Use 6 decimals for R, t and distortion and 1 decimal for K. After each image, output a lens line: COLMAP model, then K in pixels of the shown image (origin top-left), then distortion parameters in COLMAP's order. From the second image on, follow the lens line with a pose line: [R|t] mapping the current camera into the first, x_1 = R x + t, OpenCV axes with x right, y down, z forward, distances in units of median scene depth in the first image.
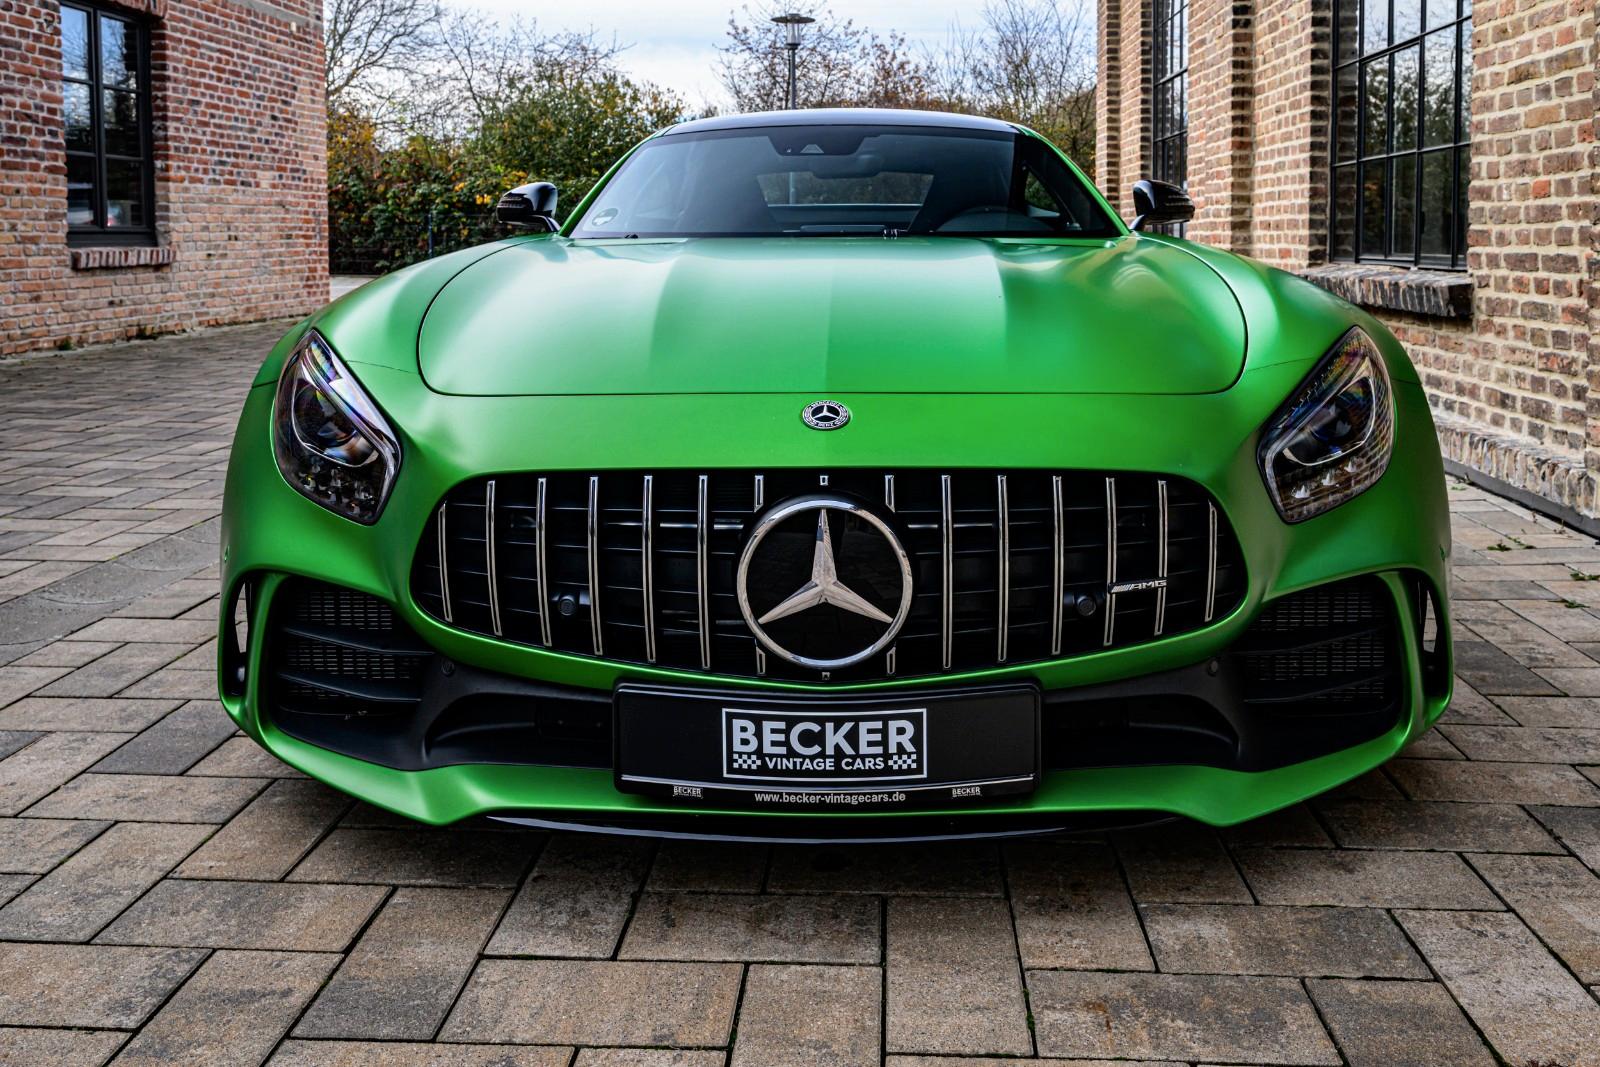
lens RADIAL K [[1264.4, 0, 836.9], [0, 1264.4, 333.9], [0, 0, 1]] dist [-0.001600, -0.000506]
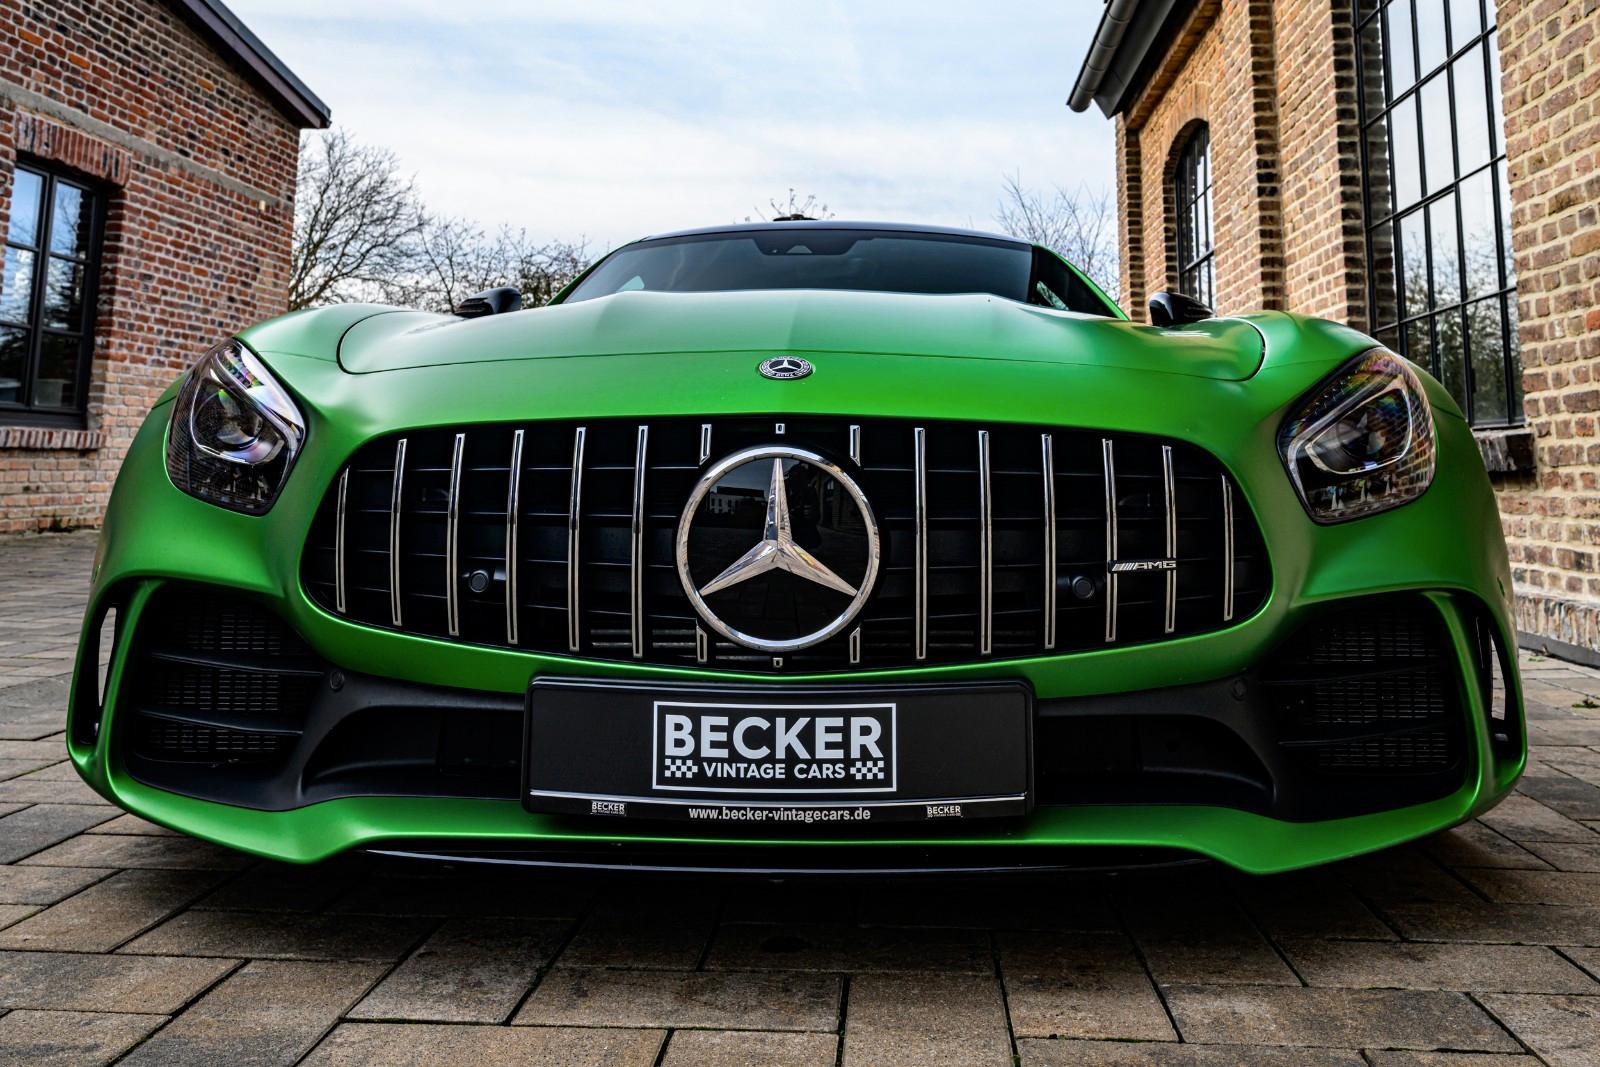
lens RADIAL K [[1385.4, 0, 848.0], [0, 1385.4, 284.4], [0, 0, 1]] dist [-0.001642, 0.000932]
pose [[0.999922, 0.012401, 0.001734, 0.029735], [-0.011754, 0.977307, -0.211501, 0.193478], [-0.004317, 0.211464, 0.977376, 0.033394]]
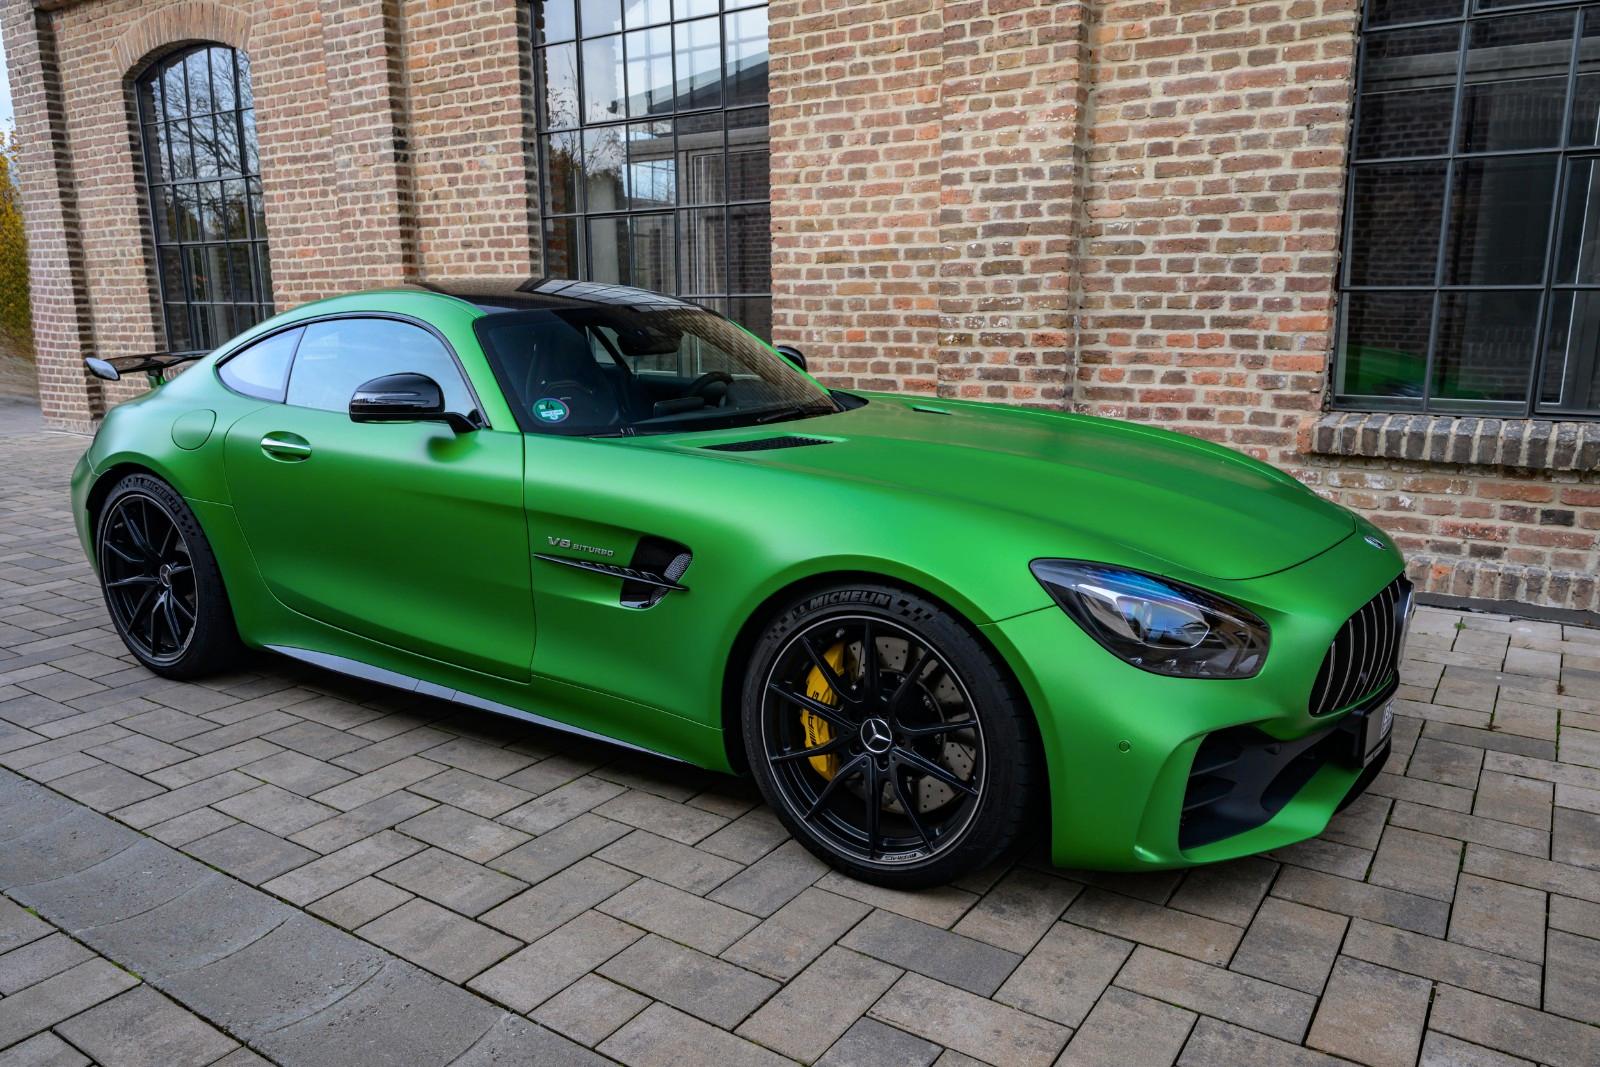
lens RADIAL K [[1130.9, 0, 836.5], [0, 1130.9, 540.4], [0, 0, 1]] dist [0.000634, -0.002287]
pose [[0.505900, -0.176652, 0.844310, -1.643582], [0.070165, 0.983989, 0.163835, -0.235582], [-0.859734, -0.023643, 0.510195, 0.742598]]
